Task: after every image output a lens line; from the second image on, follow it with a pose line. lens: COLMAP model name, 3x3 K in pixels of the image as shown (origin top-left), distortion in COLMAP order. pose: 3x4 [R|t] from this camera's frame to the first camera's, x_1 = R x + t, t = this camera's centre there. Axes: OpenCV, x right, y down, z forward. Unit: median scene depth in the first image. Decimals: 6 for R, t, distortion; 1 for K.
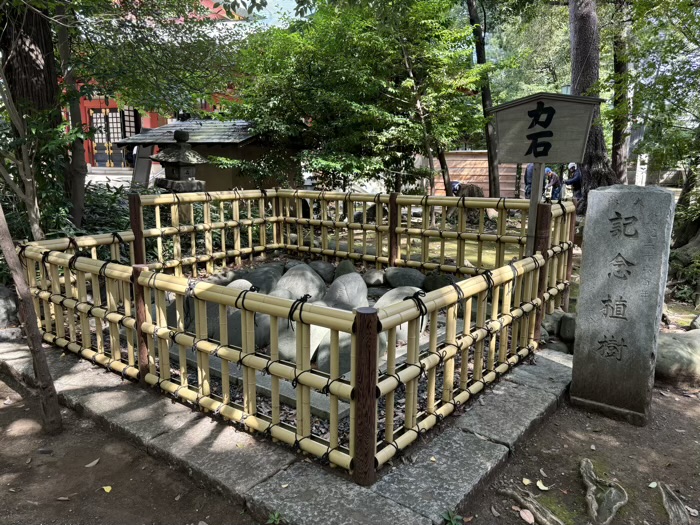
lens RADIAL K [[522.8, 0, 354.8], [0, 522.8, 257.5], [0, 0, 1]] dist [0.044727, -0.055977]
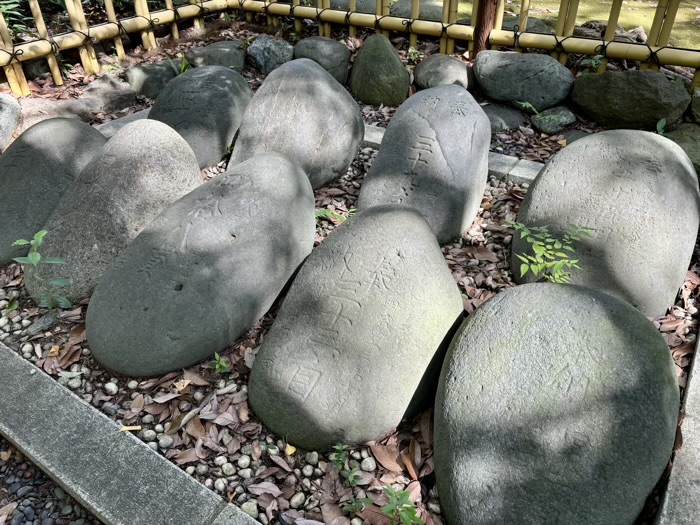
lens RADIAL K [[522.8, 0, 354.8], [0, 522.8, 257.5], [0, 0, 1]] dist [0.044727, -0.055977]
pose [[0.995926, -0.064512, 0.063006, -0.078682], [0.031137, 0.901755, 0.431124, -0.018912], [-0.084628, -0.427406, 0.900090, 0.475238]]
